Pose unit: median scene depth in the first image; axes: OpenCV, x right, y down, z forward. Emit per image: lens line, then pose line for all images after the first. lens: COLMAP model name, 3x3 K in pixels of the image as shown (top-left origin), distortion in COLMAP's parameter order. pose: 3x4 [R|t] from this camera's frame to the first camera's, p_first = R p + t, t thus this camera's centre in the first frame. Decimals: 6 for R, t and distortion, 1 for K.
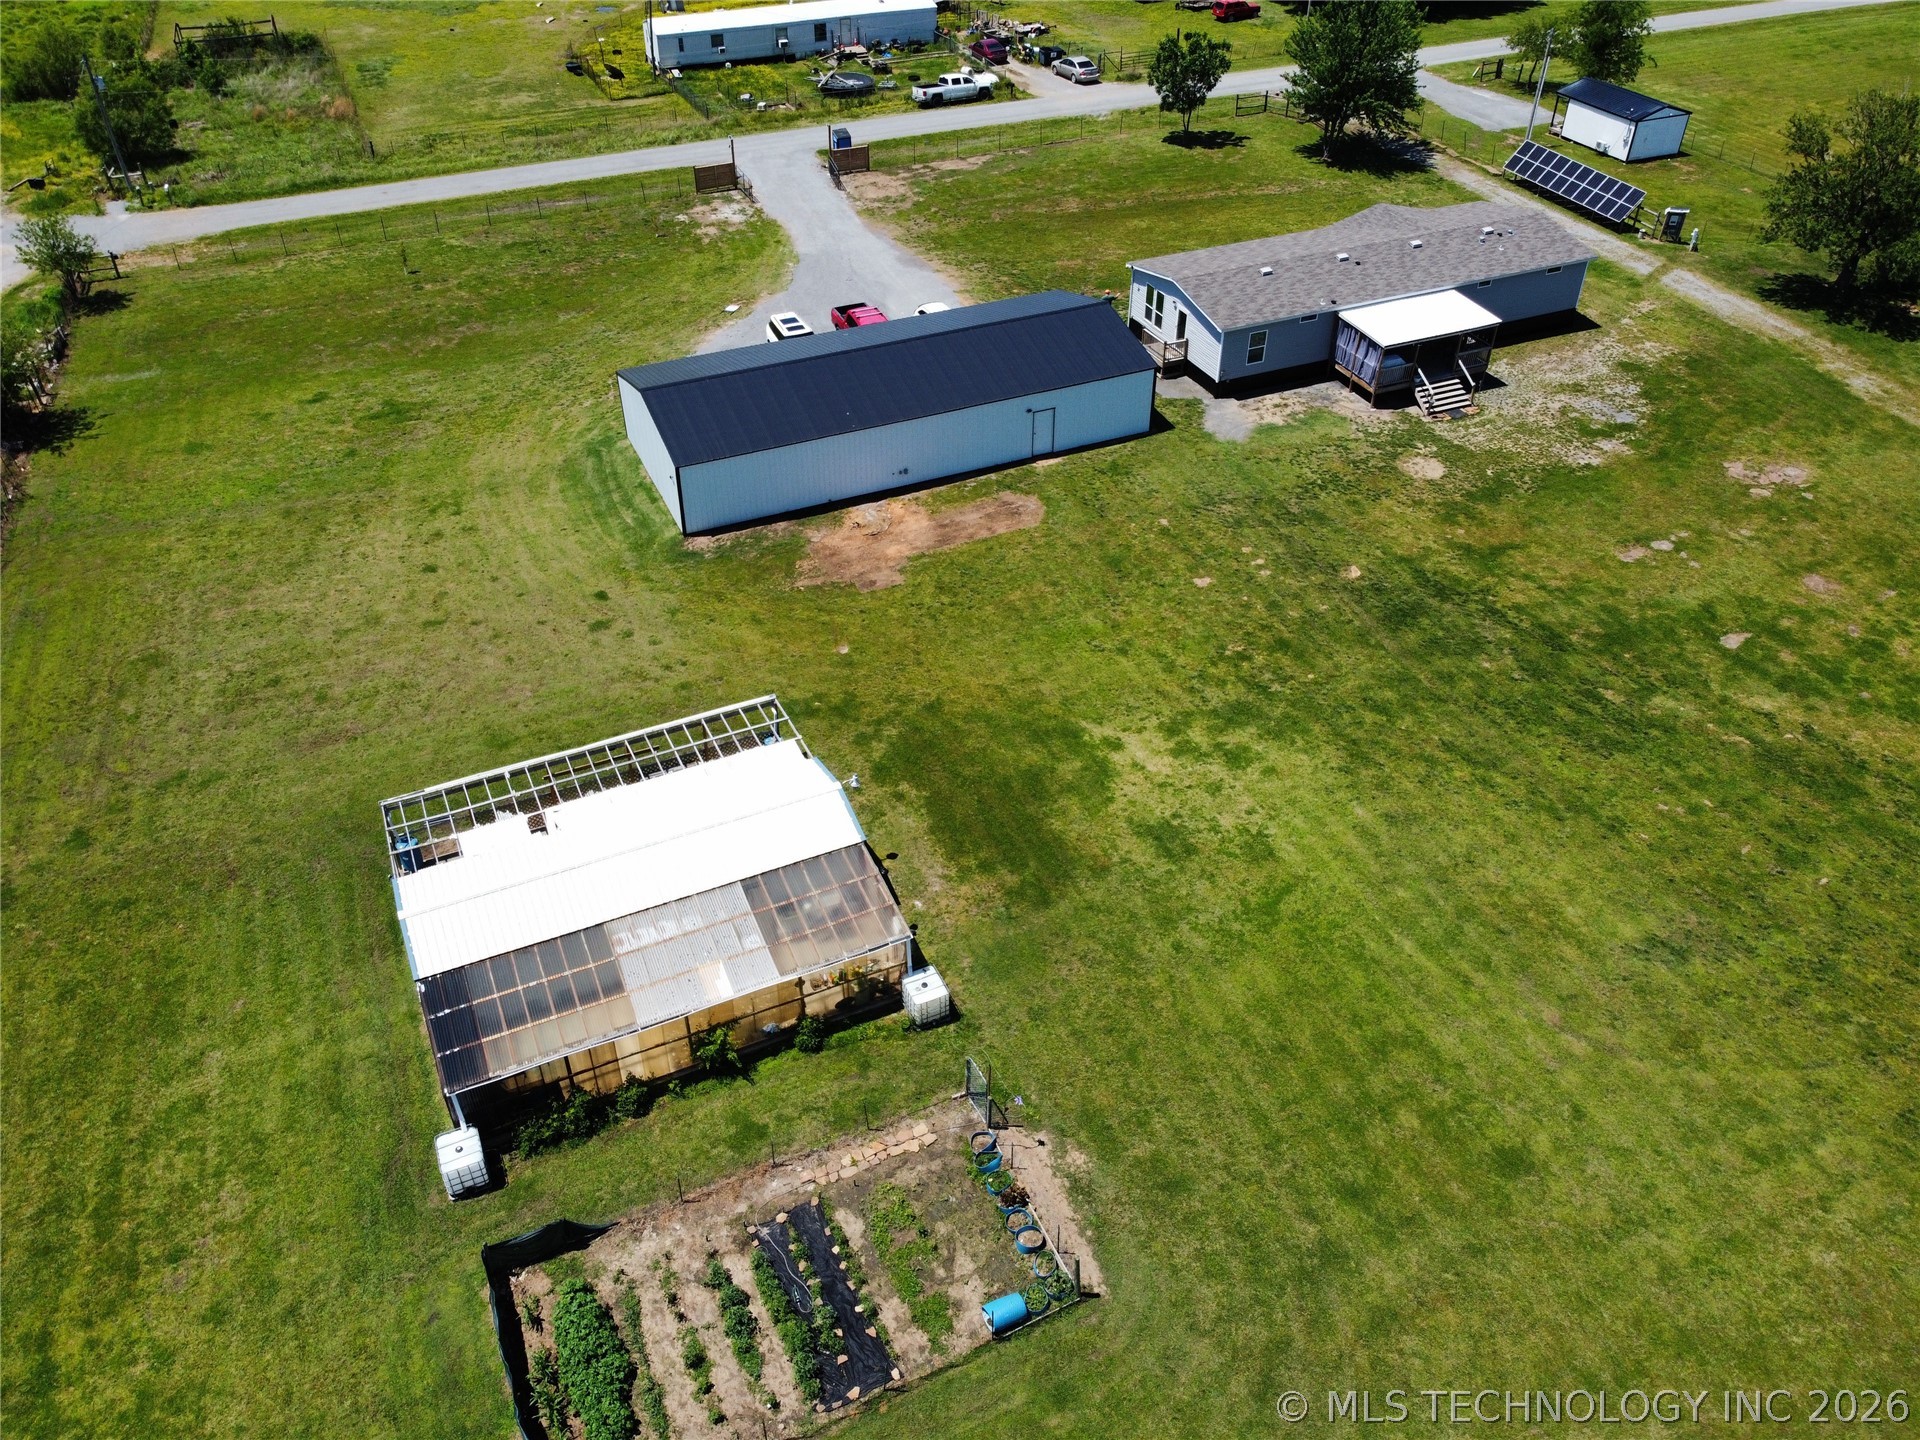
lens RADIAL K [[1446.6, 0, 956.2], [0, 1446.6, 708.9], [0, 0, 1]] dist [-0.006650, 0.001458]
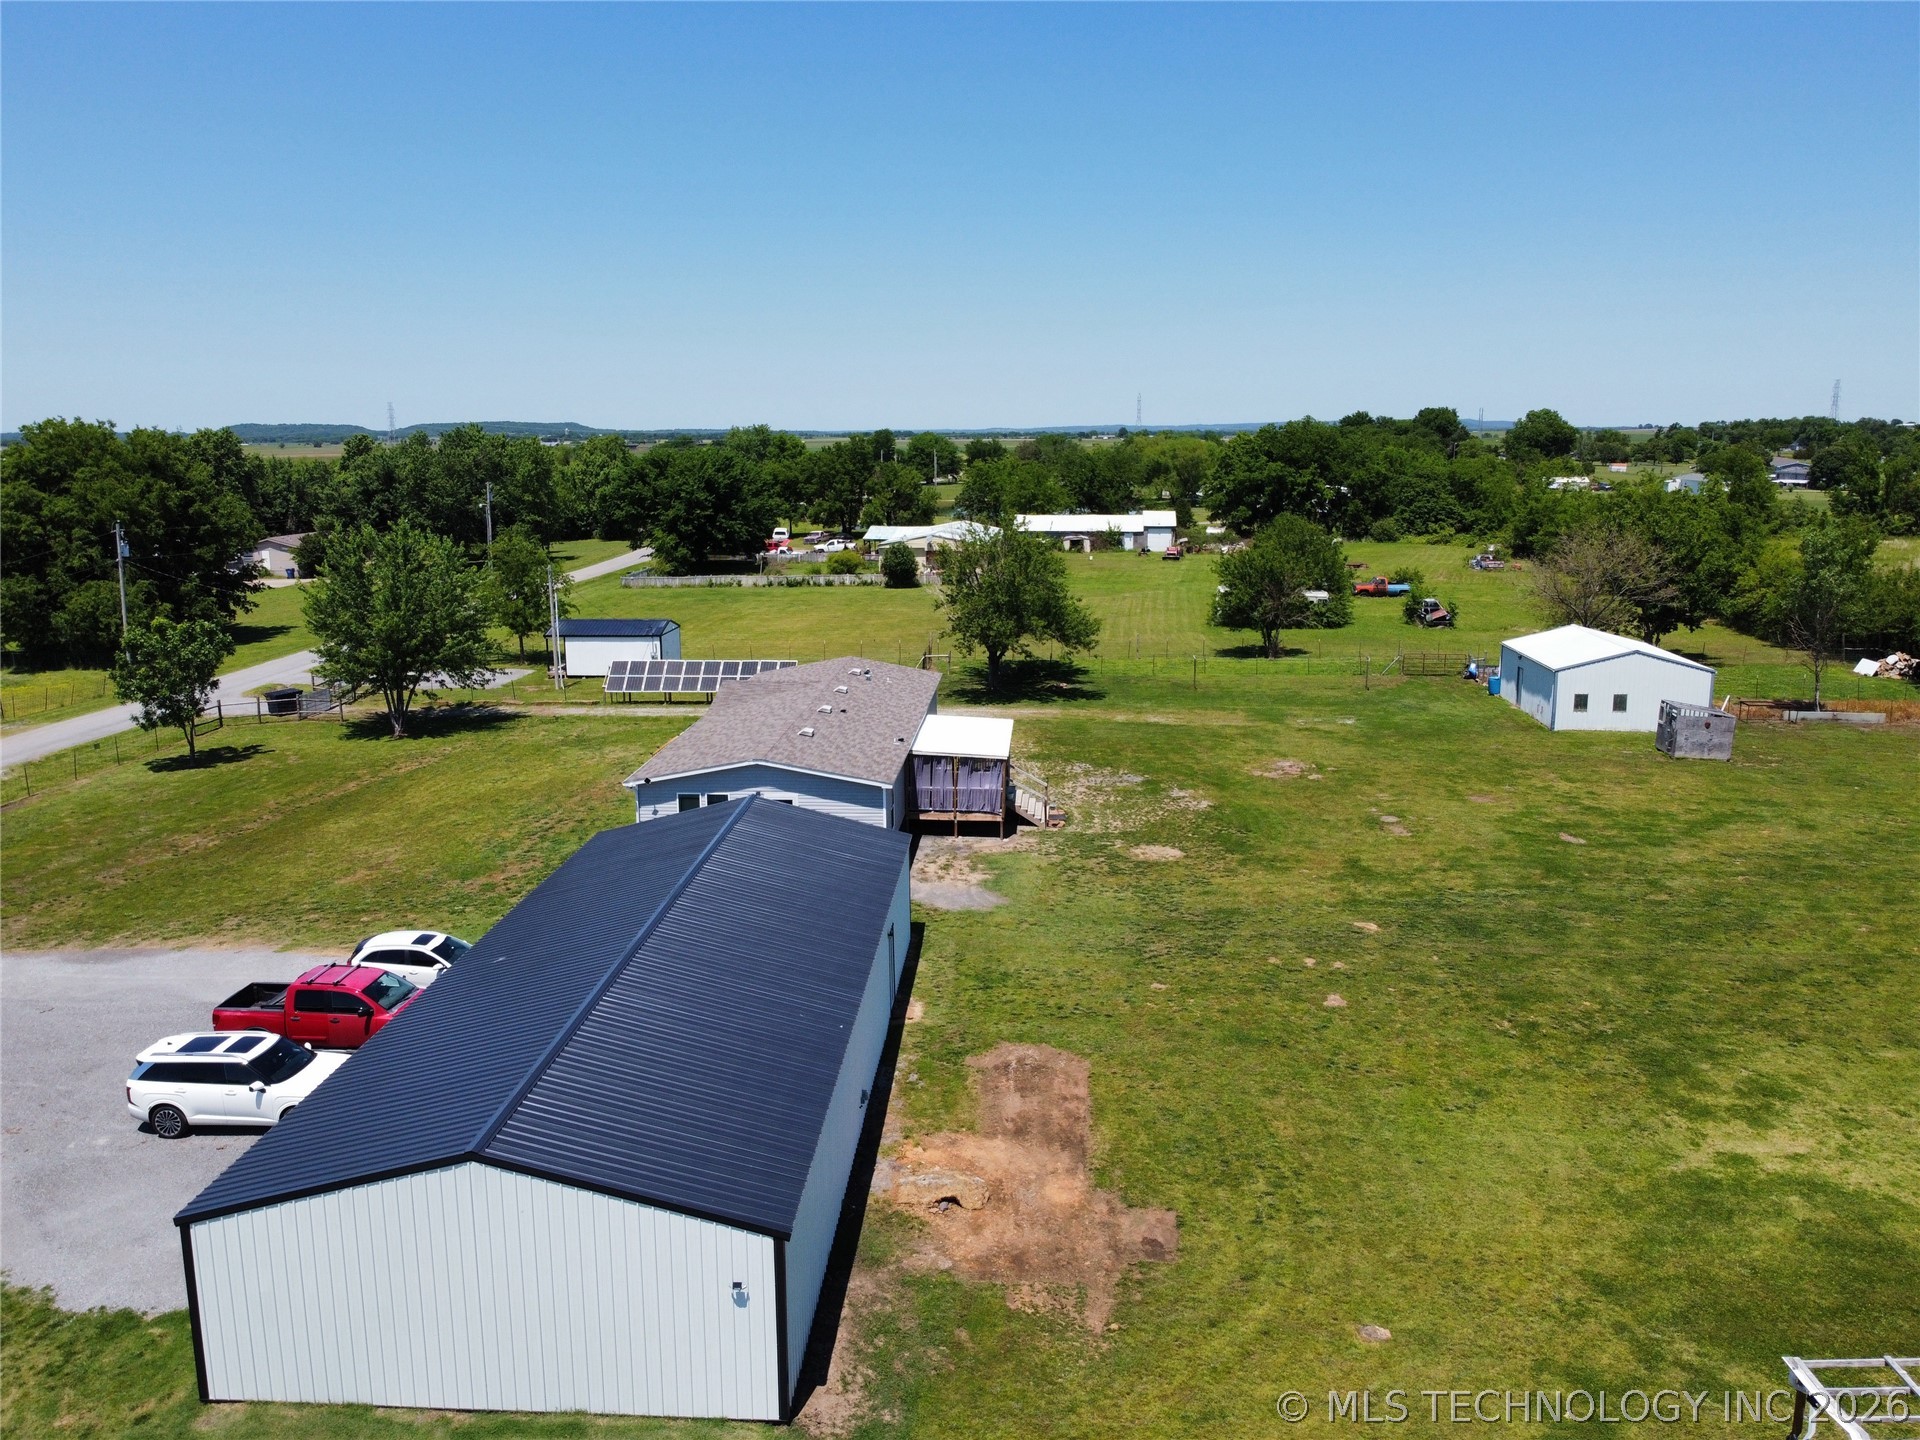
lens RADIAL K [[1446.6, 0, 956.2], [0, 1446.6, 708.9], [0, 0, 1]] dist [-0.006650, 0.001458]
pose [[0.464992, -0.167883, 0.869251, -0.489380], [0.552848, 0.821945, -0.136990, -0.207626], [-0.691478, 0.544263, 0.475011, 0.720953]]
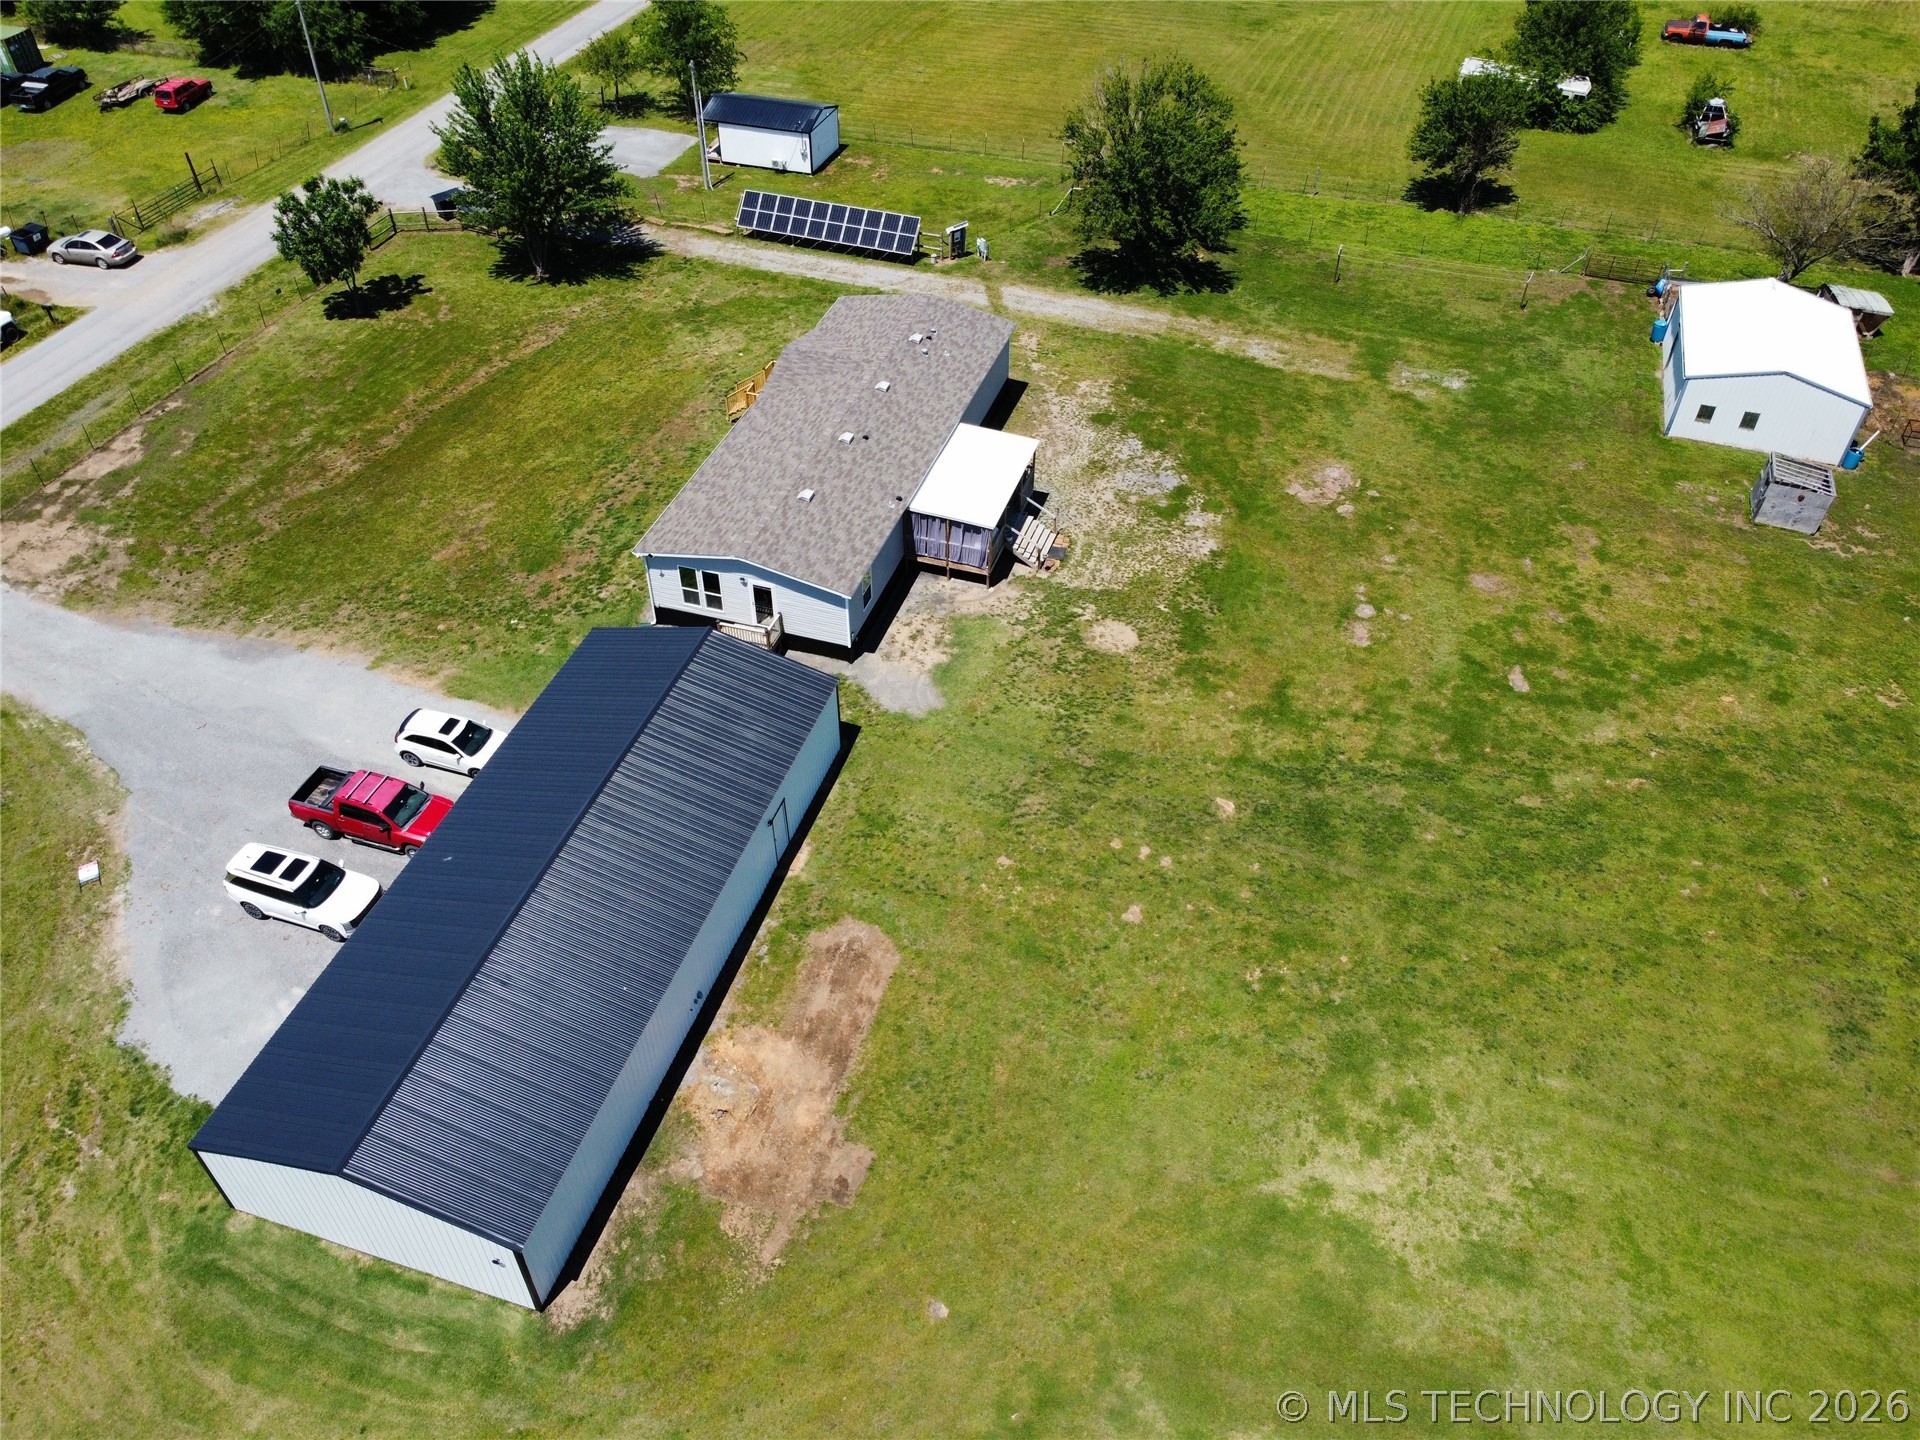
lens RADIAL K [[1435.4, 0, 954.7], [0, 1435.4, 712.7], [0, 0, 1]] dist [0.000894, -0.001024]
pose [[0.665878, -0.503388, 0.550642, -0.295052], [0.460792, 0.857959, 0.227108, -0.422823], [-0.586751, 0.102505, 0.803253, 0.383147]]
